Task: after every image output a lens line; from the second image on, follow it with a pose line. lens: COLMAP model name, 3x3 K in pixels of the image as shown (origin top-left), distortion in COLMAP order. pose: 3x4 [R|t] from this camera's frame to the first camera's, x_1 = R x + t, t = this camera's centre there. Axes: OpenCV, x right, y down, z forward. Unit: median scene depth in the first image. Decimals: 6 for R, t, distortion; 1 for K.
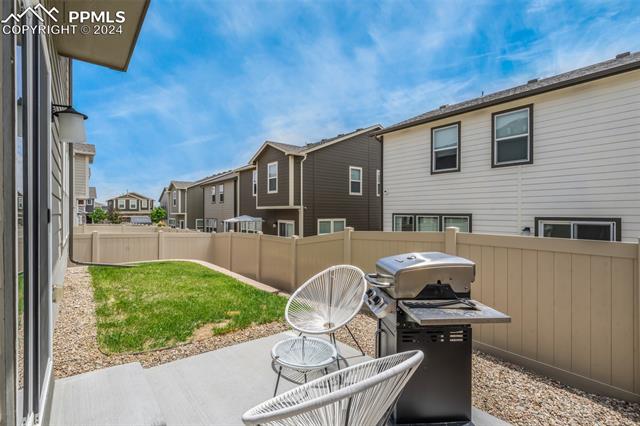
lens RADIAL K [[297.1, 0, 310.1], [0, 297.1, 214.3], [0, 0, 1]] dist [0.000538, -0.000329]
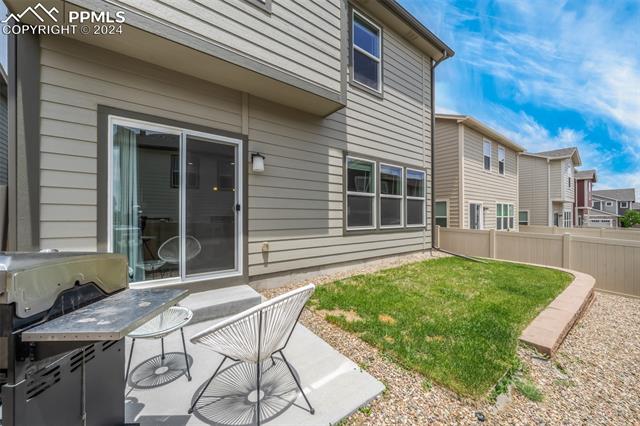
lens RADIAL K [[239.7, 0, 315.3], [0, 239.7, 217.5], [0, 0, 1]] dist [-0.001192, -0.000179]
pose [[-0.038001, -0.001698, -0.999276, 0.459274], [-0.004980, 0.999986, -0.001510, 0.050439], [0.999265, 0.004919, -0.038009, 0.879874]]
